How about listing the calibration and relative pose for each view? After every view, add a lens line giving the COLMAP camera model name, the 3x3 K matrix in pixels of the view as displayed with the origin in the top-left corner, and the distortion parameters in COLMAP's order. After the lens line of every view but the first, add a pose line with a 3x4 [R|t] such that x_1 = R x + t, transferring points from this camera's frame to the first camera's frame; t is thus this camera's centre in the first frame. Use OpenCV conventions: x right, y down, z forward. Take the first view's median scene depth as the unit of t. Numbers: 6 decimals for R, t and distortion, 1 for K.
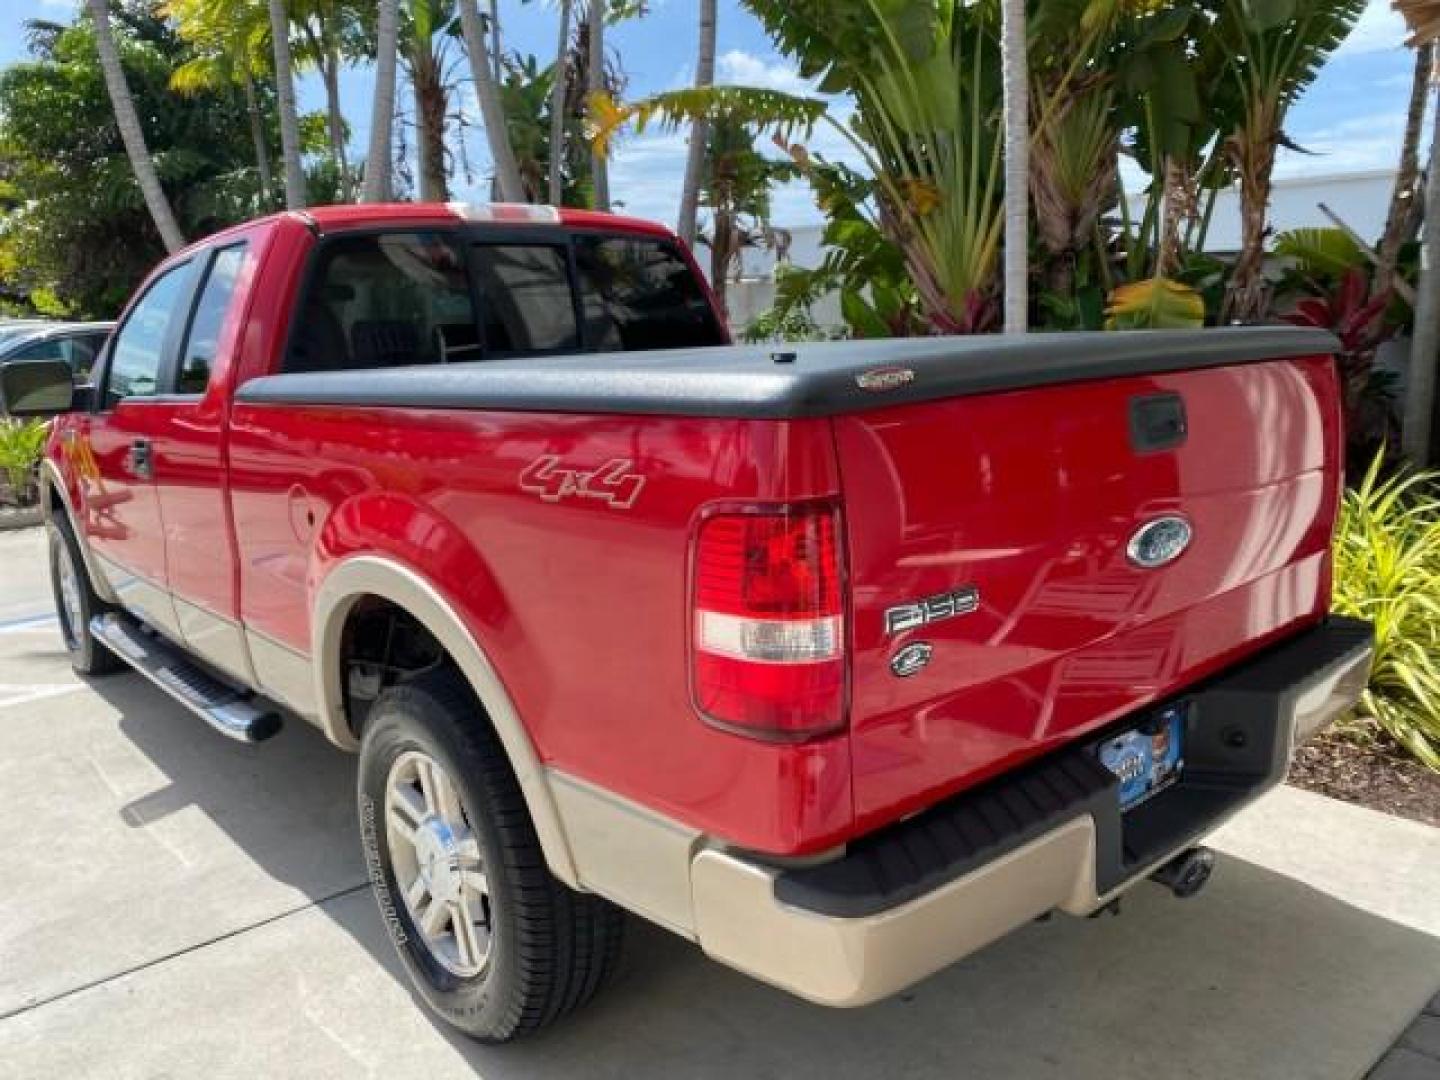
lens RADIAL K [[1120.9, 0, 720.4], [0, 1120.9, 540.5], [0, 0, 1]] dist [-0.027784, 0.037395]
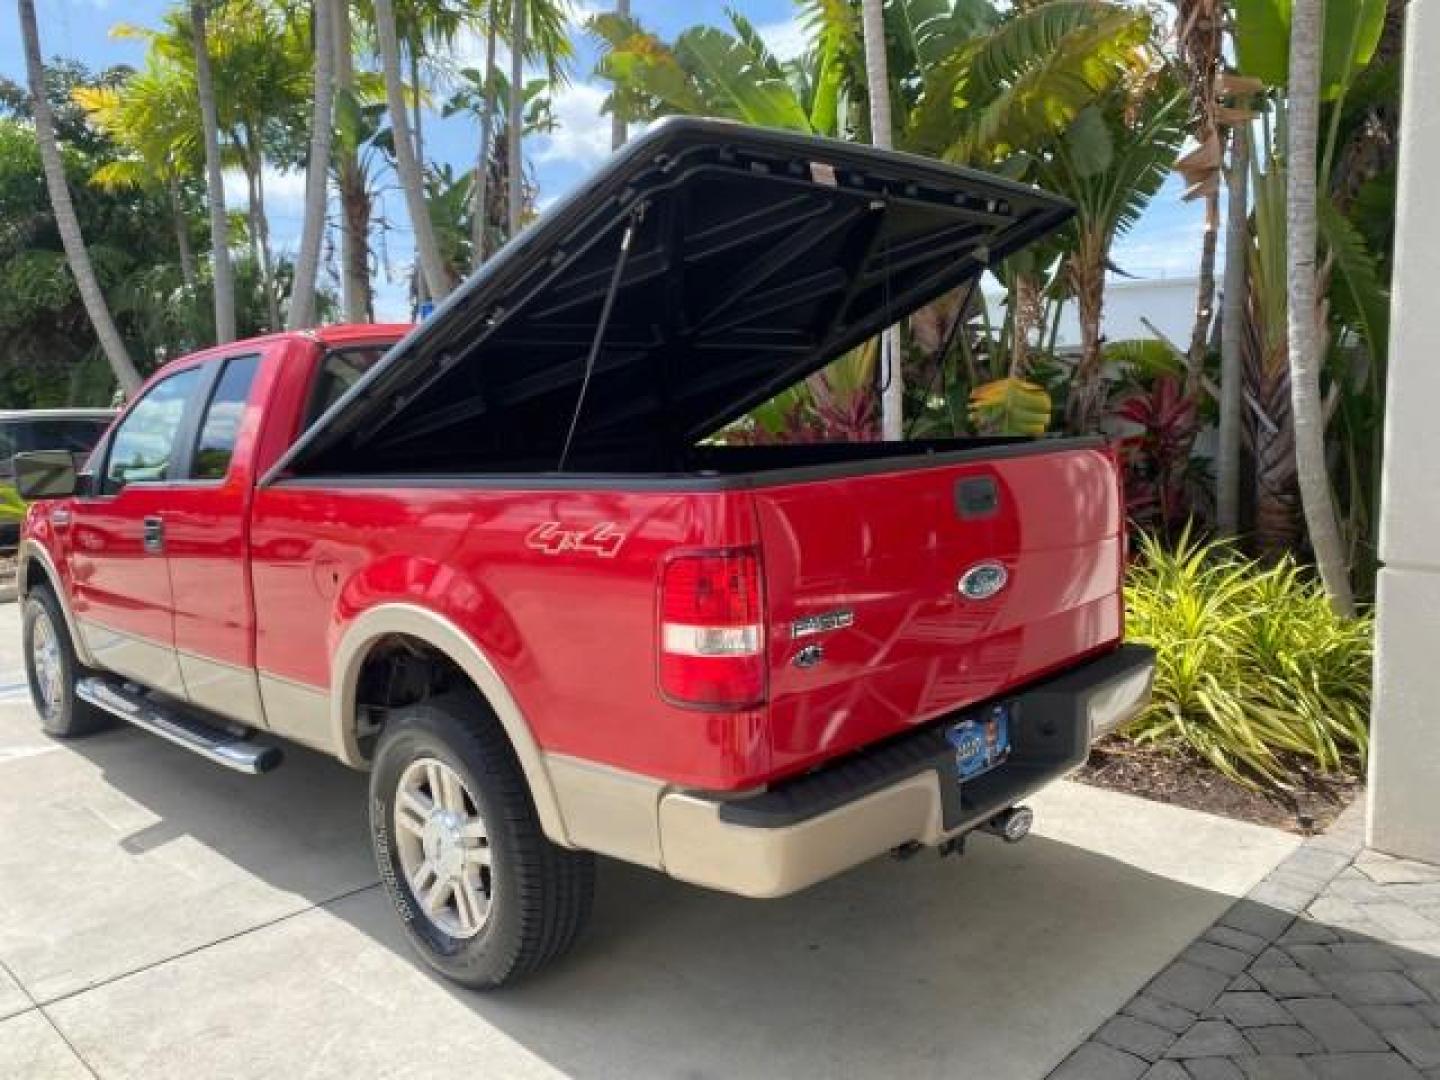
lens RADIAL K [[1108.5, 0, 718.9], [0, 1108.5, 532.8], [0, 0, 1]] dist [0.000665, -0.001327]
pose [[0.996094, -0.008371, 0.087904, -0.022695], [0.015433, 0.996678, -0.079966, 0.017973], [-0.086942, 0.081010, 0.992914, -0.138840]]
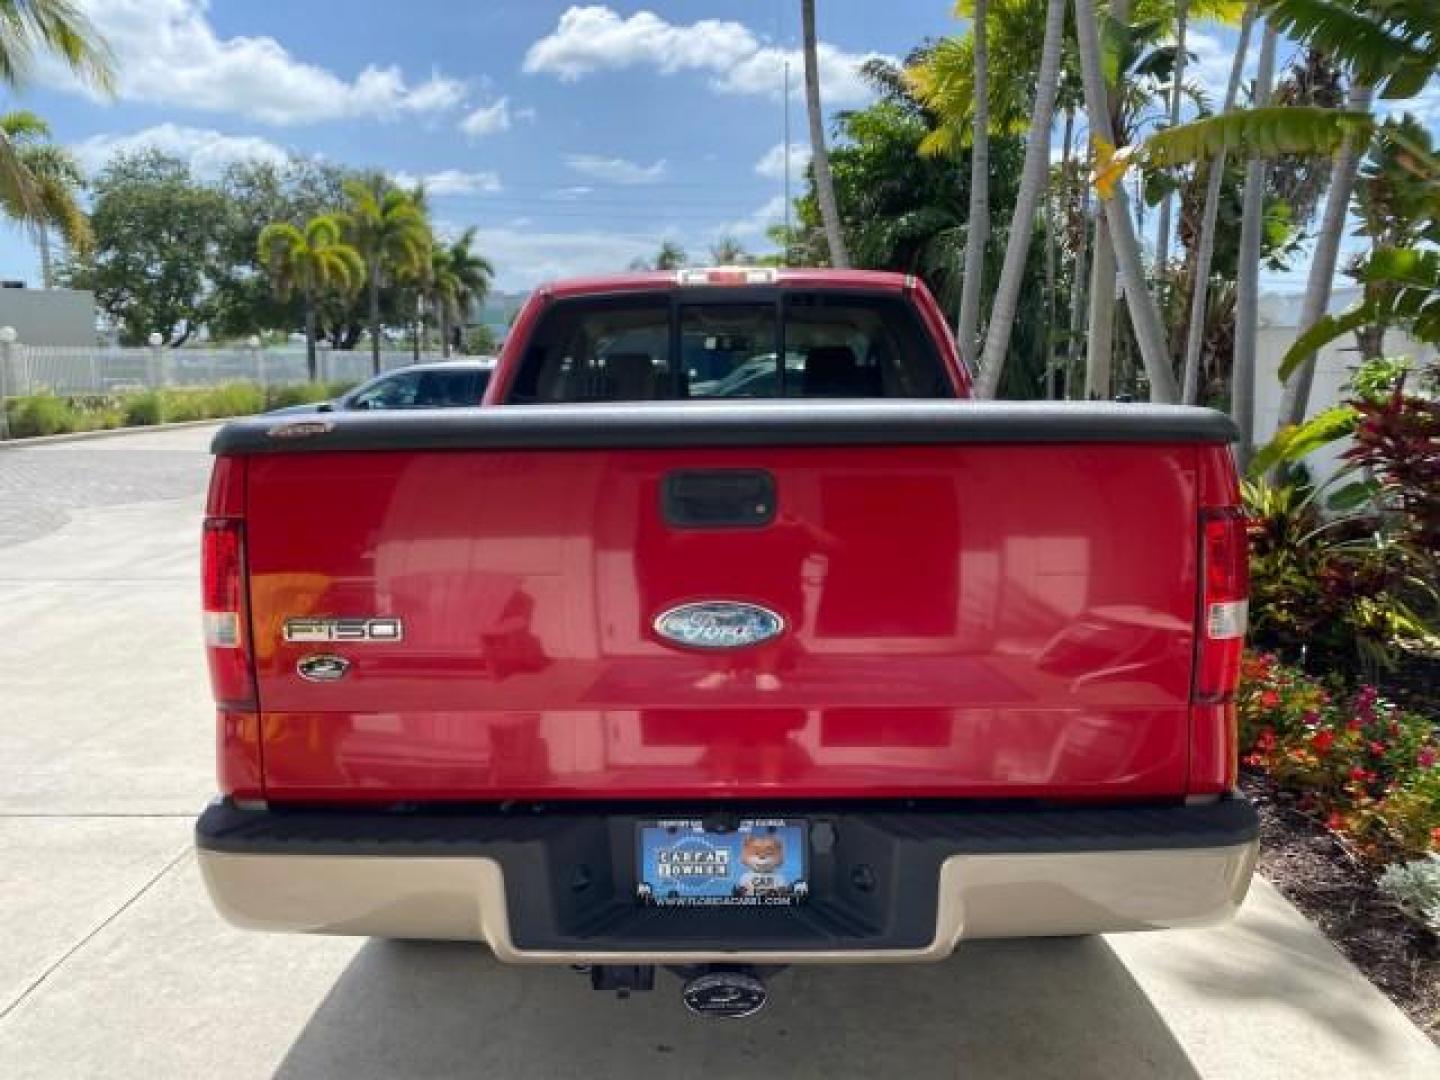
lens RADIAL K [[1110.3, 0, 718.5], [0, 1110.3, 531.9], [0, 0, 1]] dist [-0.000530, -0.000903]
pose [[0.748558, 0.115385, -0.652952, 0.389348], [-0.141243, 0.989890, 0.013002, -0.034584], [0.647851, 0.082492, 0.757287, 0.114953]]
